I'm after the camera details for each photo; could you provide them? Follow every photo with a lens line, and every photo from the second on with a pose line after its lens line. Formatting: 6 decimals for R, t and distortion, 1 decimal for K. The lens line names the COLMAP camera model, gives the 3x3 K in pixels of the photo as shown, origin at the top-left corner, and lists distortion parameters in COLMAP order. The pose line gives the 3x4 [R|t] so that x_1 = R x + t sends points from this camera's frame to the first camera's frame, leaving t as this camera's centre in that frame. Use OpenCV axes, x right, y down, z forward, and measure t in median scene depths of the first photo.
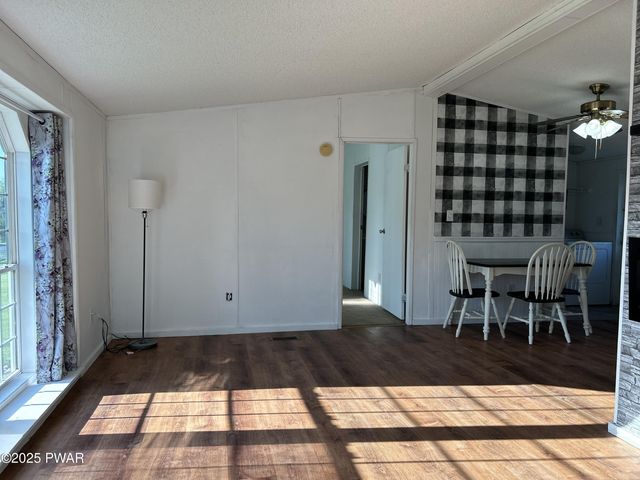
lens RADIAL K [[474.7, 0, 320.0], [0, 474.7, 240.0], [0, 0, 1]] dist [0.093118, -0.121270]
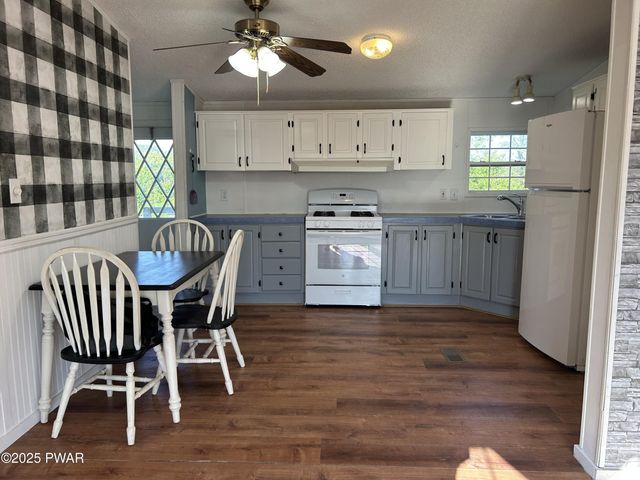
lens RADIAL K [[474.7, 0, 320.0], [0, 474.7, 240.0], [0, 0, 1]] dist [0.093118, -0.121270]
pose [[0.251483, -0.134603, 0.958456, -0.092689], [0.048110, 0.990796, 0.126522, -0.048267], [-0.966665, 0.014294, 0.255644, 0.606742]]
